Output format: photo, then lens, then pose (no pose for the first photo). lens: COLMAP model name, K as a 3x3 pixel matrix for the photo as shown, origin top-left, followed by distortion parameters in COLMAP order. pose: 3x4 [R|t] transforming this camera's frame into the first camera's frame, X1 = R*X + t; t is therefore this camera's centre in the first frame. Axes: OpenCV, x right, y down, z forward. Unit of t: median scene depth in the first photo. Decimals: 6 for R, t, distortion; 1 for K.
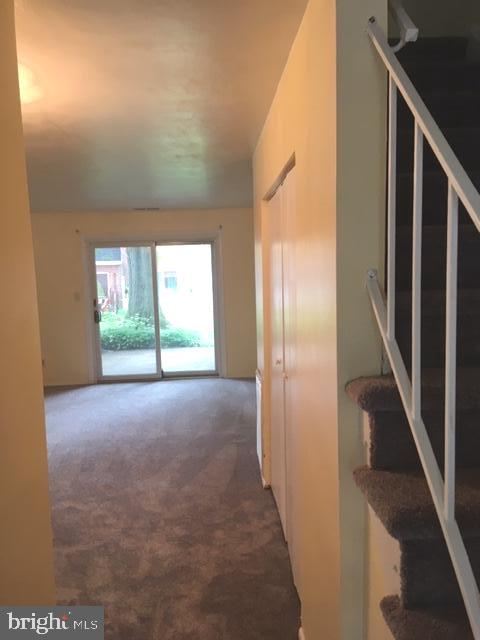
lens RADIAL K [[561.5, 0, 236.9], [0, 561.5, 320.1], [0, 0, 1]] dist [0.118881, -0.003594]
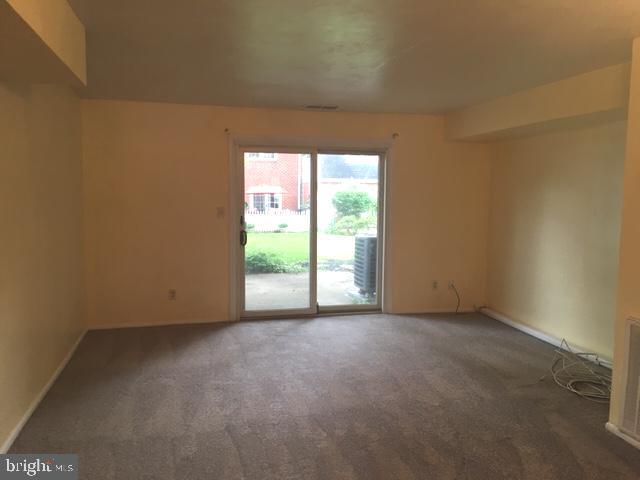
lens RADIAL K [[561.5, 0, 324.8], [0, 561.5, 238.8], [0, 0, 1]] dist [0.118881, -0.003594]
pose [[0.976788, 0.026492, 0.212563, -0.301828], [-0.025310, 0.999645, -0.008283, -0.000783], [-0.212707, 0.002711, 0.977112, 0.191449]]
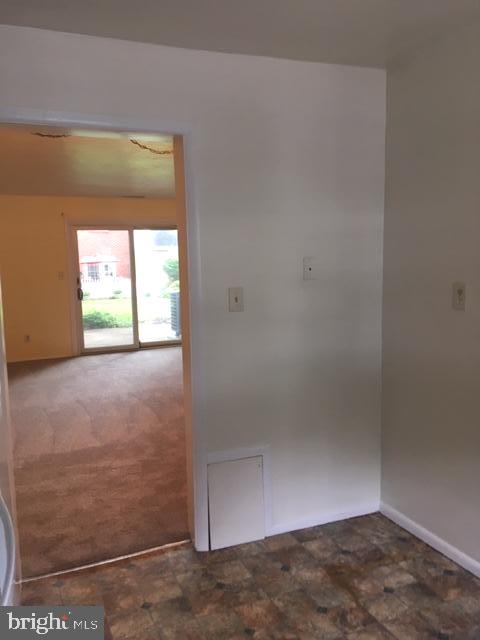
lens RADIAL K [[561.5, 0, 238.3], [0, 561.5, 316.1], [0, 0, 1]] dist [0.118881, -0.003594]
pose [[0.941535, -0.024961, 0.335990, -0.325121], [0.023172, 0.999688, 0.009334, 0.033020], [-0.336118, -0.001003, 0.941819, -0.120855]]
